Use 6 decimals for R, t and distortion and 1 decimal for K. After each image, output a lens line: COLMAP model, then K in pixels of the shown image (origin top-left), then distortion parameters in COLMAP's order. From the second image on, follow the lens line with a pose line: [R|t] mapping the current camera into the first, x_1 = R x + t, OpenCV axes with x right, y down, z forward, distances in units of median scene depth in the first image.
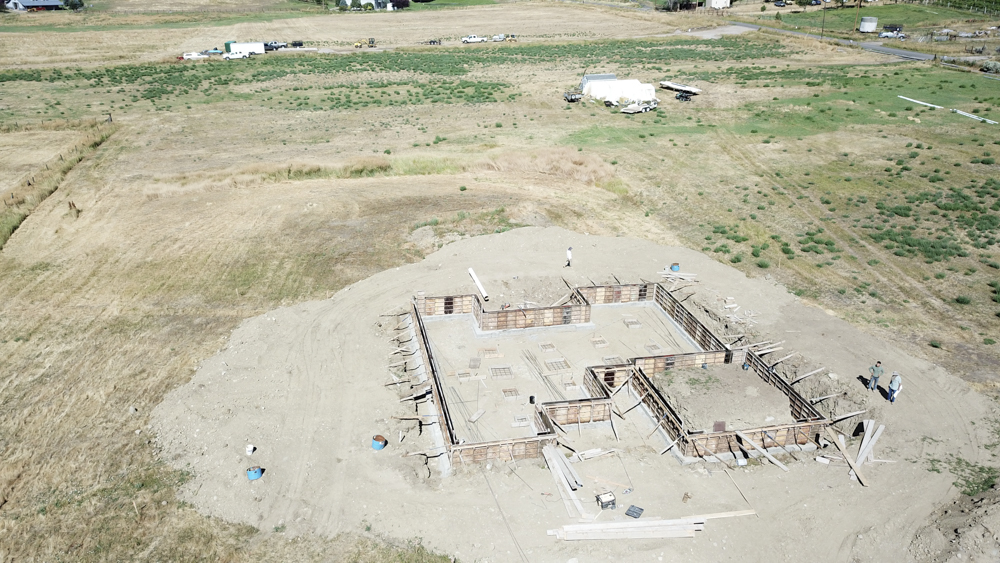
lens RADIAL K [[748.4, 0, 494.8], [0, 748.4, 282.9], [0, 0, 1]] dist [-0.009830, 0.007085]
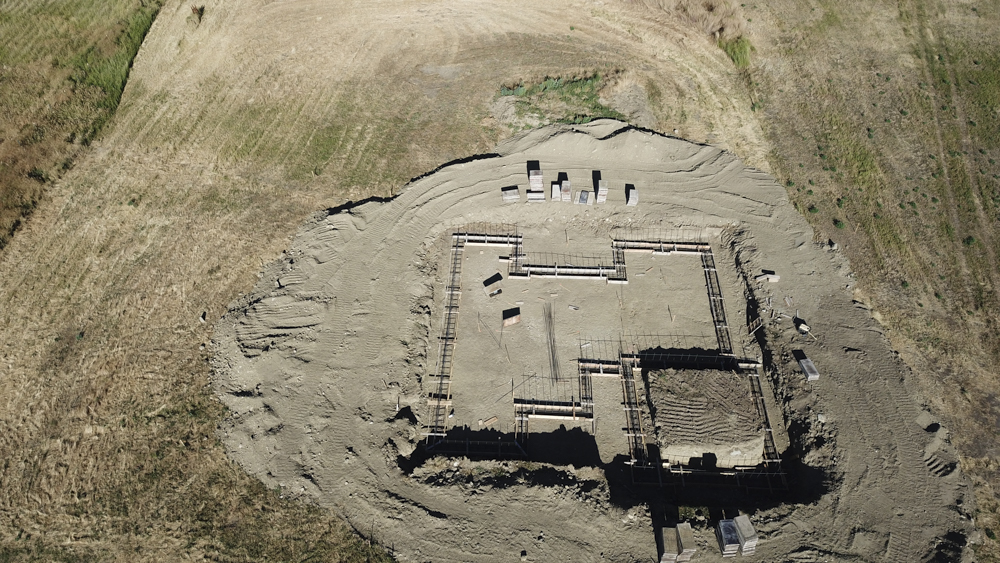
lens RADIAL K [[748.4, 0, 495.3], [0, 748.4, 279.5], [0, 0, 1]] dist [-0.009830, 0.007085]
pose [[0.967149, 0.178230, -0.181266, 0.120494], [-0.093462, 0.912411, 0.398461, -0.276327], [0.236407, -0.368430, 0.899095, 0.034368]]
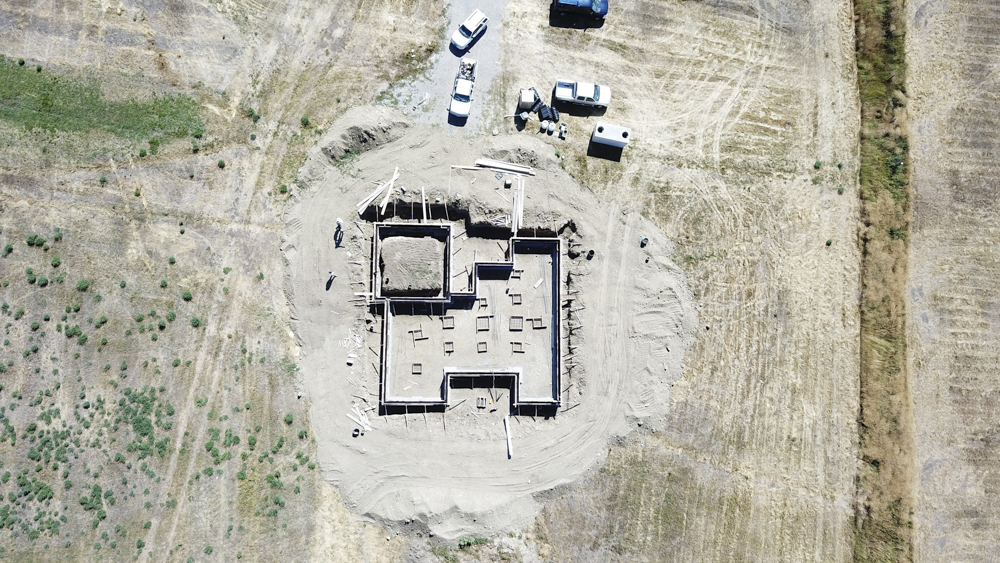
lens RADIAL K [[748.4, 0, 499.1], [0, 748.4, 279.5], [0, 0, 1]] dist [-0.009830, 0.007085]
pose [[-0.971711, -0.226555, -0.066717, 0.139664], [0.006293, -0.307227, 0.951615, -1.128338], [-0.236091, 0.924275, 0.299962, 0.289378]]
